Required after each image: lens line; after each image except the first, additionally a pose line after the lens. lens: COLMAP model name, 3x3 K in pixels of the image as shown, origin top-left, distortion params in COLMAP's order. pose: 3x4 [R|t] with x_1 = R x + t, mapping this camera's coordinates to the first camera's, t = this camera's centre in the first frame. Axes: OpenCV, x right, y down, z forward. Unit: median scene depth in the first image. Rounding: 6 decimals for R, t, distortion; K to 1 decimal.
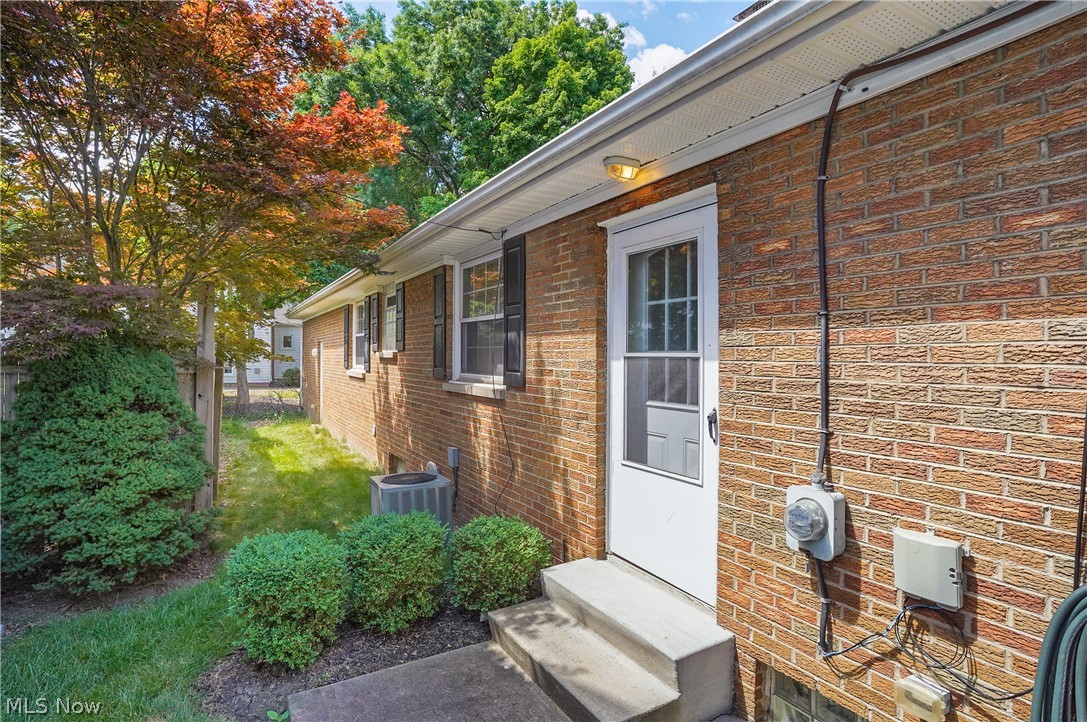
lens RADIAL K [[567.8, 0, 543.0], [0, 567.8, 364.3], [0, 0, 1]] dist [-0.070387, 0.035049]
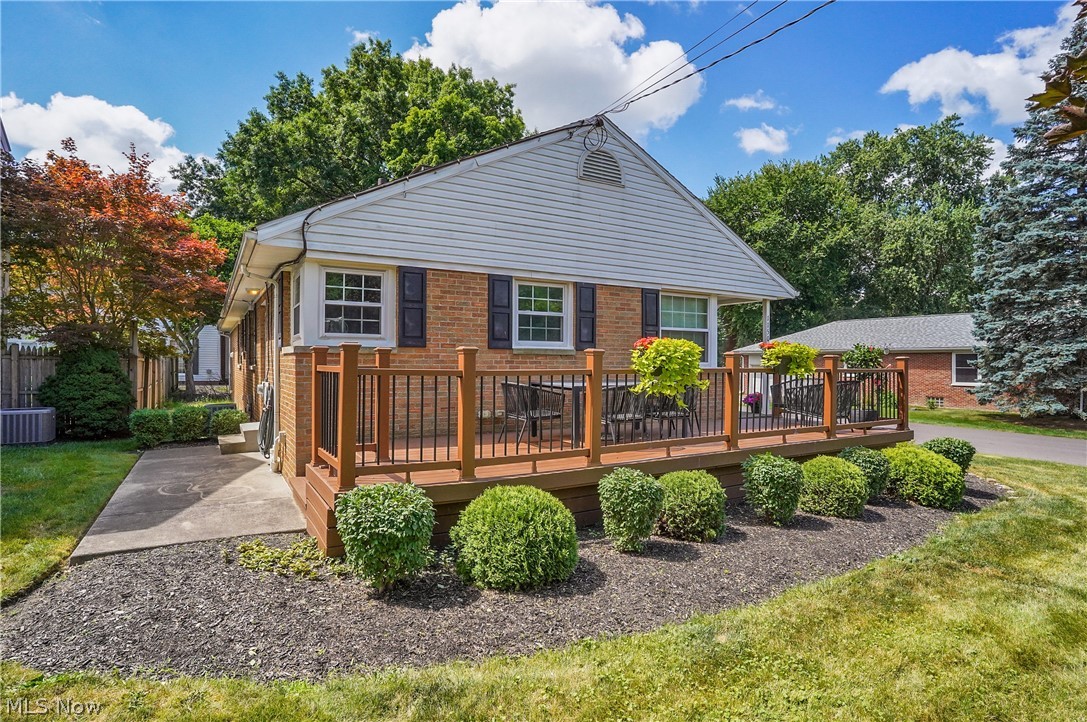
lens RADIAL K [[567.8, 0, 543.0], [0, 567.8, 364.3], [0, 0, 1]] dist [-0.070387, 0.035049]
pose [[0.999364, -0.011863, 0.033640, 1.007165], [0.012228, 0.999868, -0.010670, 0.077848], [-0.033509, 0.011075, 0.999377, -1.337018]]
